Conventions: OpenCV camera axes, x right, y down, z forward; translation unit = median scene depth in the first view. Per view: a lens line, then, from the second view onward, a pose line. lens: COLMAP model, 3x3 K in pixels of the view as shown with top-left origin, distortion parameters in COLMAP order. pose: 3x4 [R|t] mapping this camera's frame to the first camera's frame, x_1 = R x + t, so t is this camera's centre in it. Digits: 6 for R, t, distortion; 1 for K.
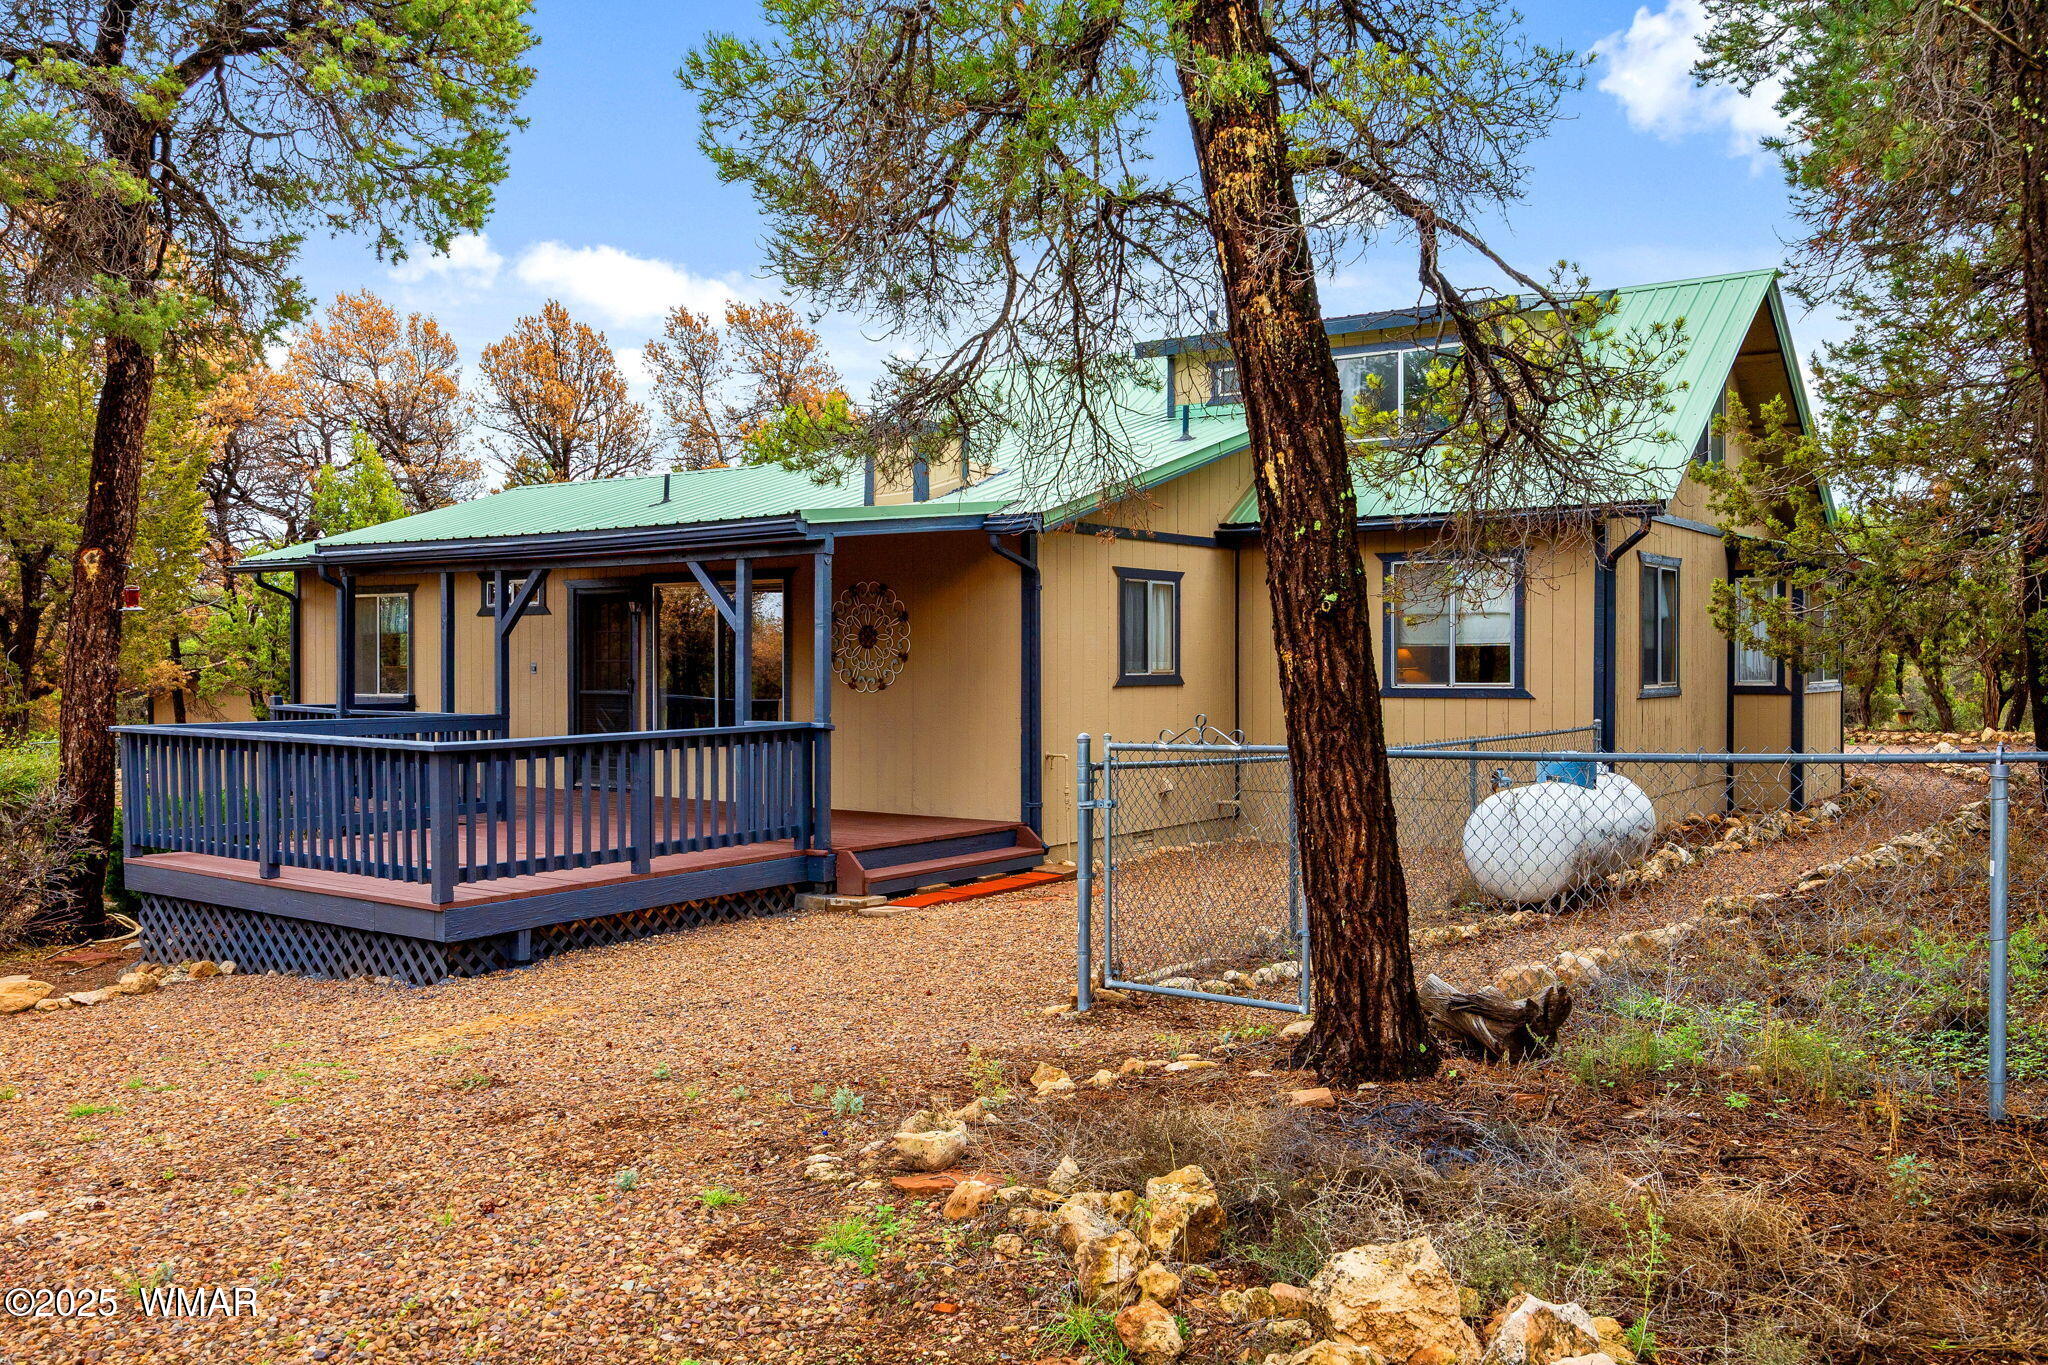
lens RADIAL K [[1648.2, 0, 1021.4], [0, 1648.2, 685.3], [0, 0, 1]] dist [-0.004030, 0.001878]
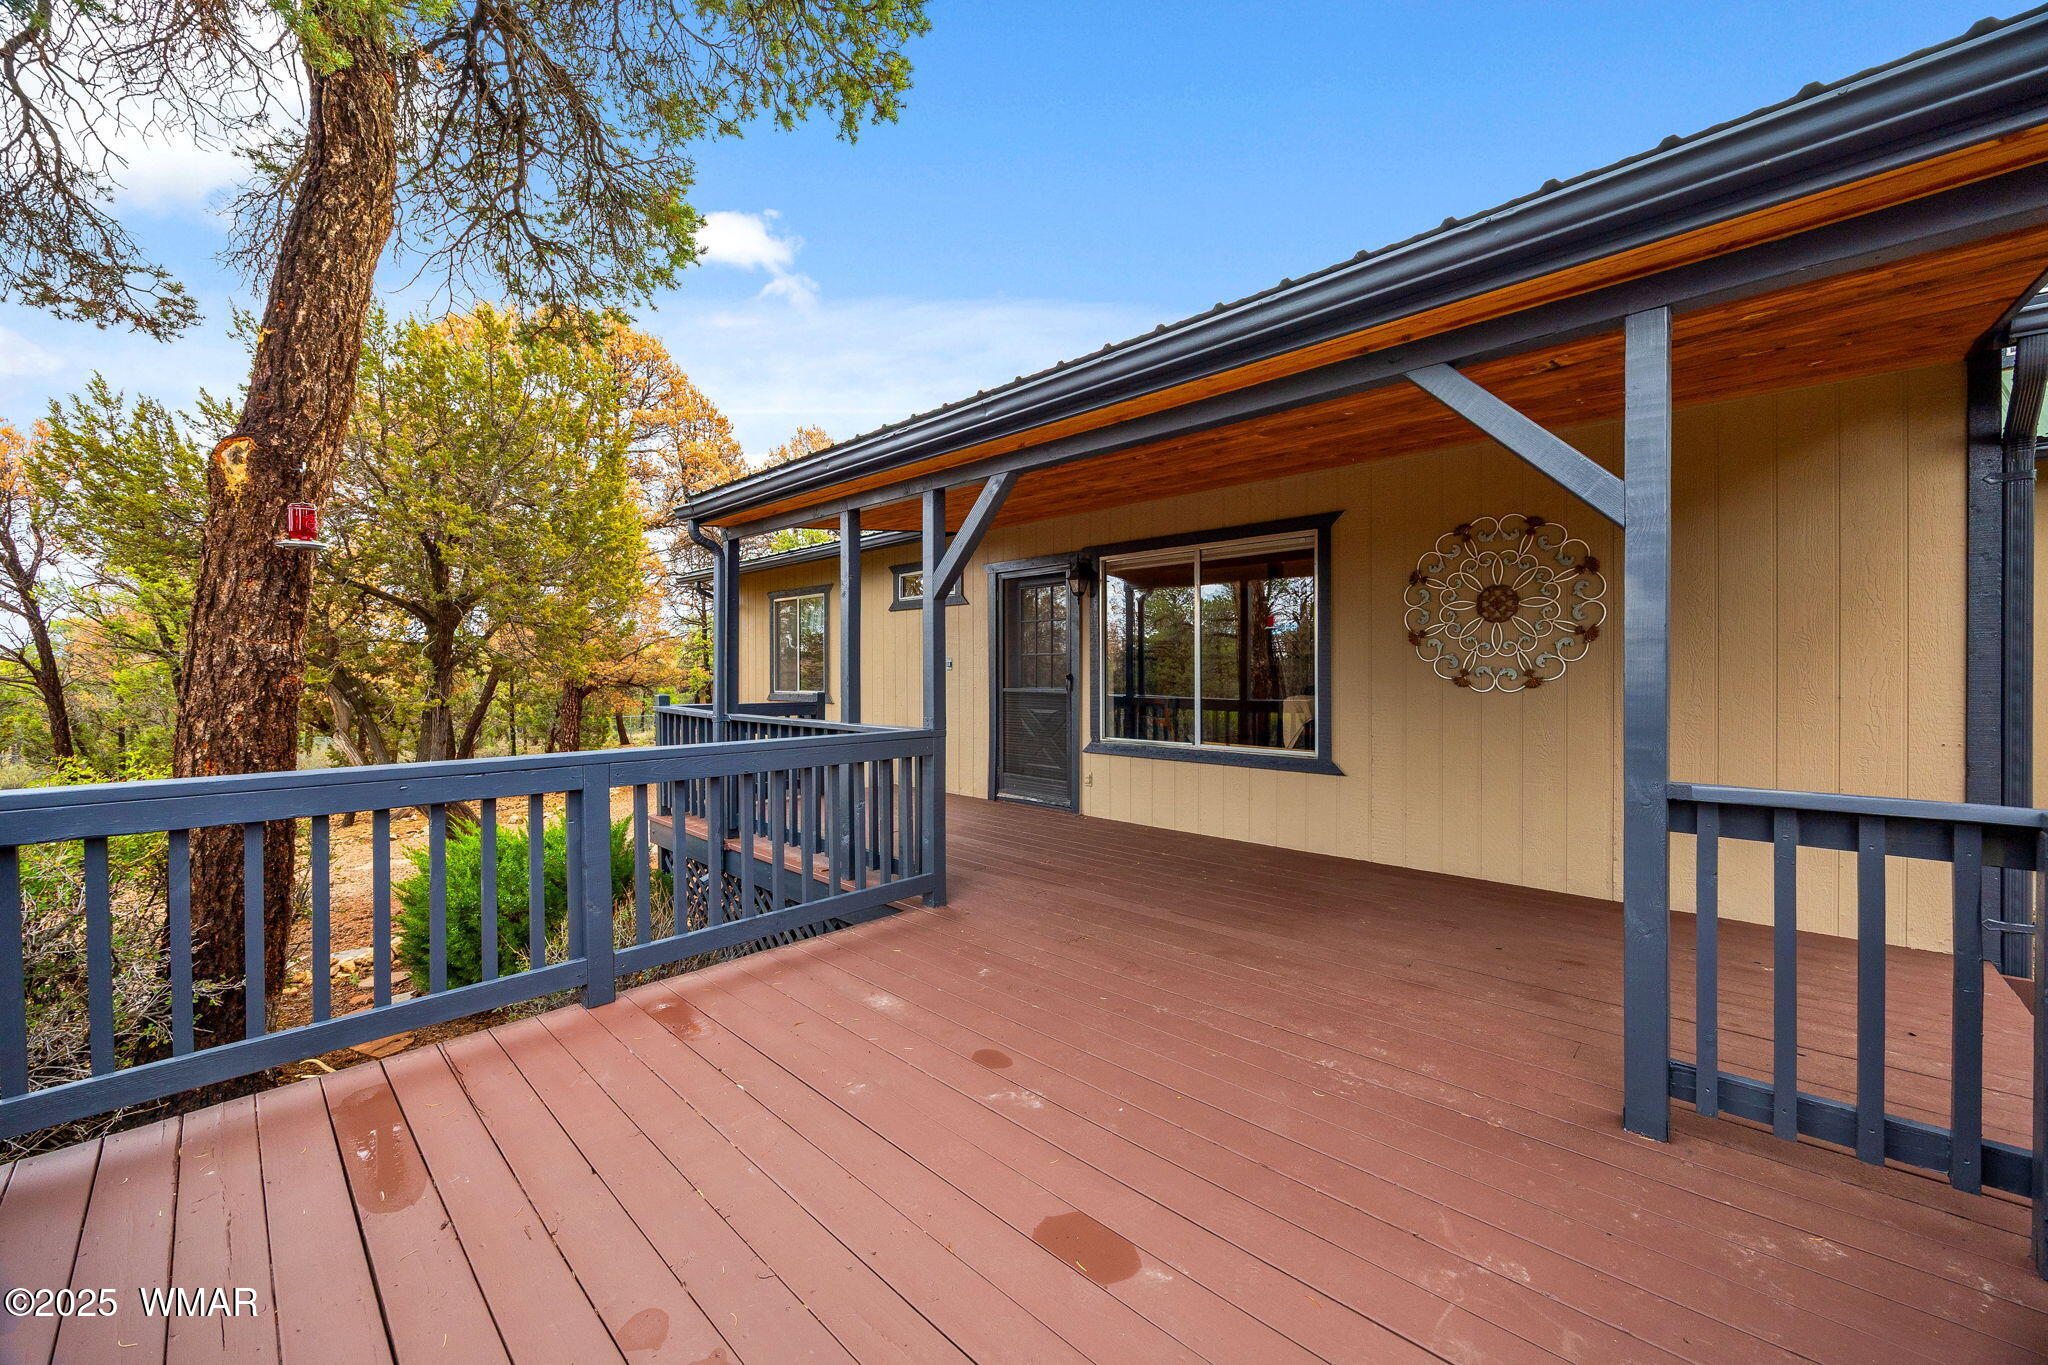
lens RADIAL K [[831.8, 0, 1026.4], [0, 831.8, 677.9], [0, 0, 1]] dist [0.001022, -0.000237]
pose [[0.988809, -0.001384, -0.149183, -0.225424], [0.000163, 0.999966, -0.008193, 0.001270], [0.149189, 0.008077, 0.988776, 0.671192]]
